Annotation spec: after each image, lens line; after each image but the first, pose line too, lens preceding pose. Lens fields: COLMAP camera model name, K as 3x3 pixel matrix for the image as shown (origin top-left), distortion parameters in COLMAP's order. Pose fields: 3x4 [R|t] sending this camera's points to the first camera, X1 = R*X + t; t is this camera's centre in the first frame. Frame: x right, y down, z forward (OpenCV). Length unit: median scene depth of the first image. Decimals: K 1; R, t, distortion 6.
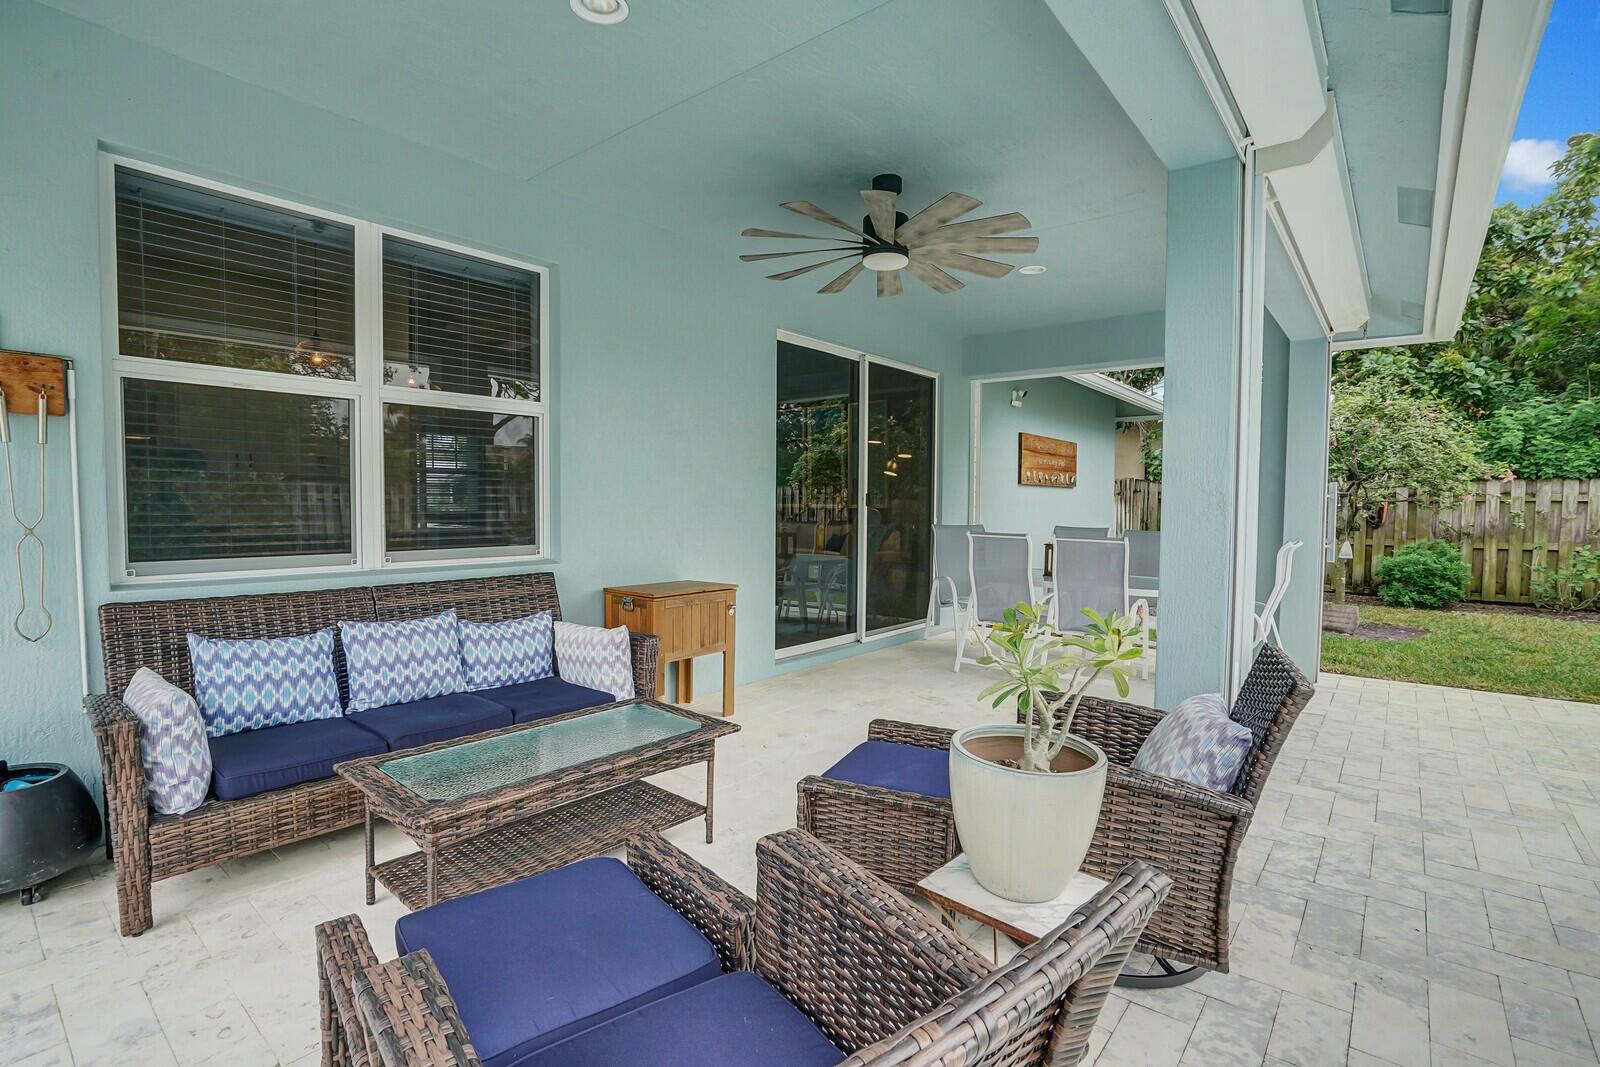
lens RADIAL K [[737.9, 0, 800.0], [0, 737.9, 533.5], [0, 0, 1]] dist [-0.018487, -0.000562]
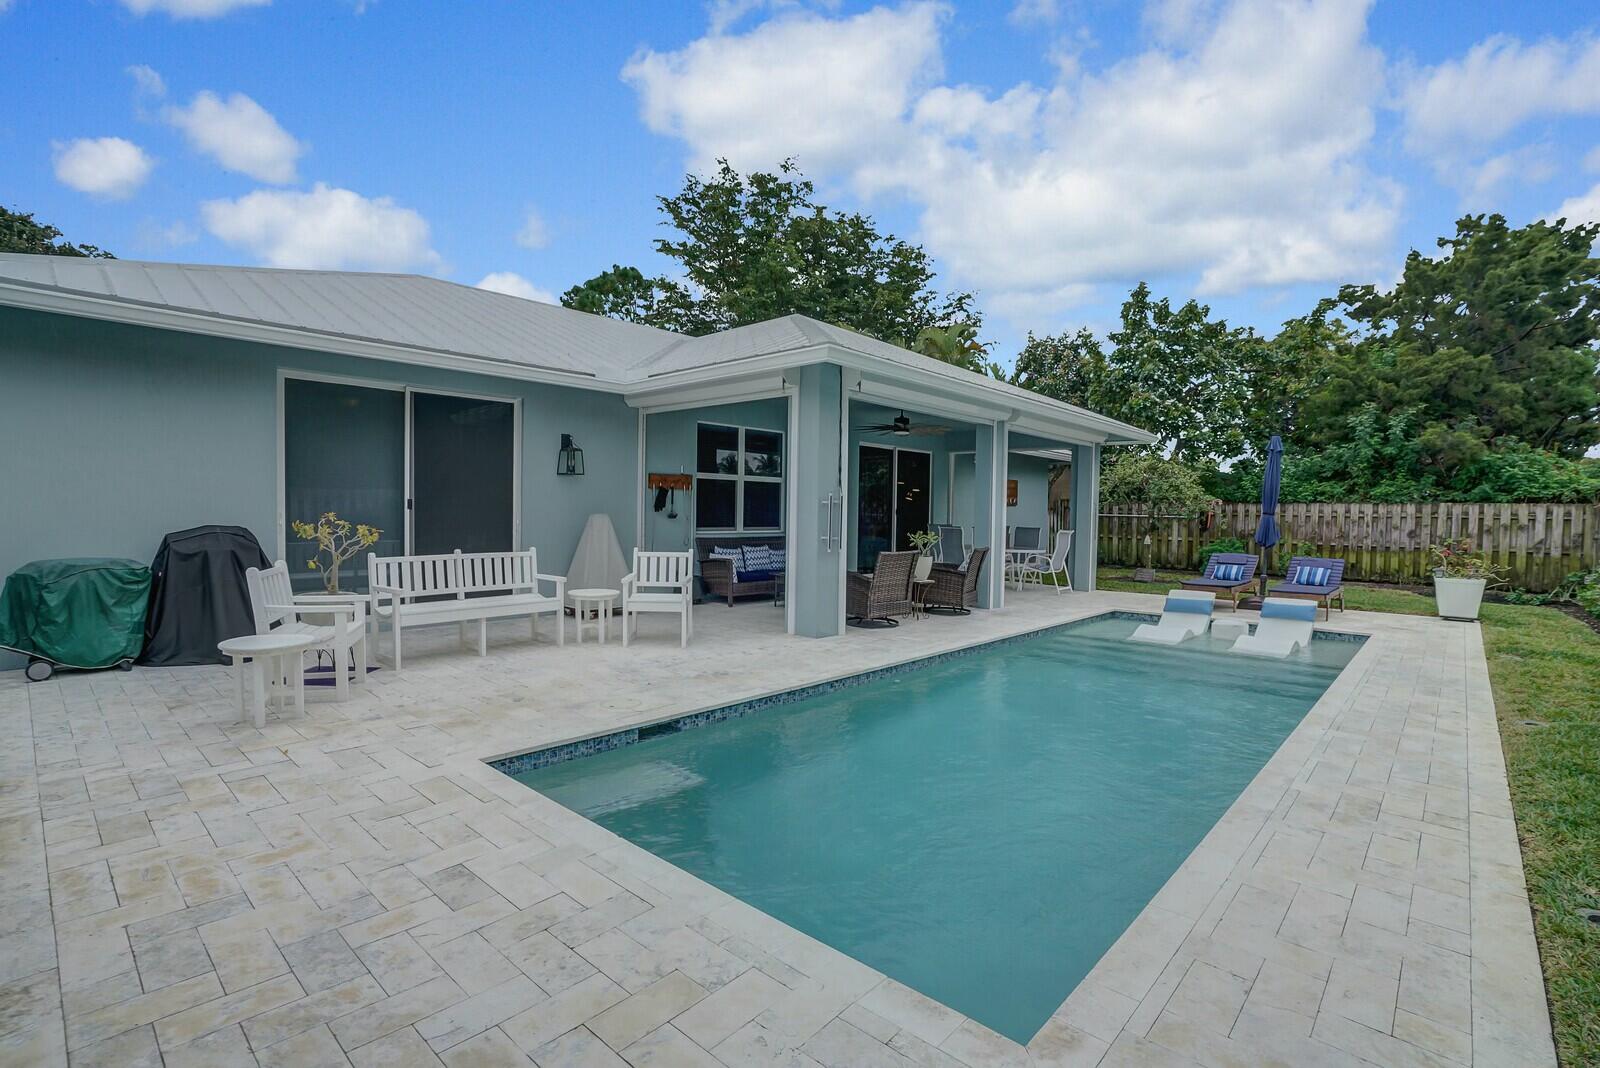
lens RADIAL K [[729.2, 0, 800.0], [0, 729.2, 534.0], [0, 0, 1]] dist [-0.018093, 0.001613]
pose [[0.998501, 0.011038, -0.053614, -0.124614], [-0.011568, 0.999887, -0.009586, 0.070470], [0.053502, 0.010192, 0.998516, -1.868863]]
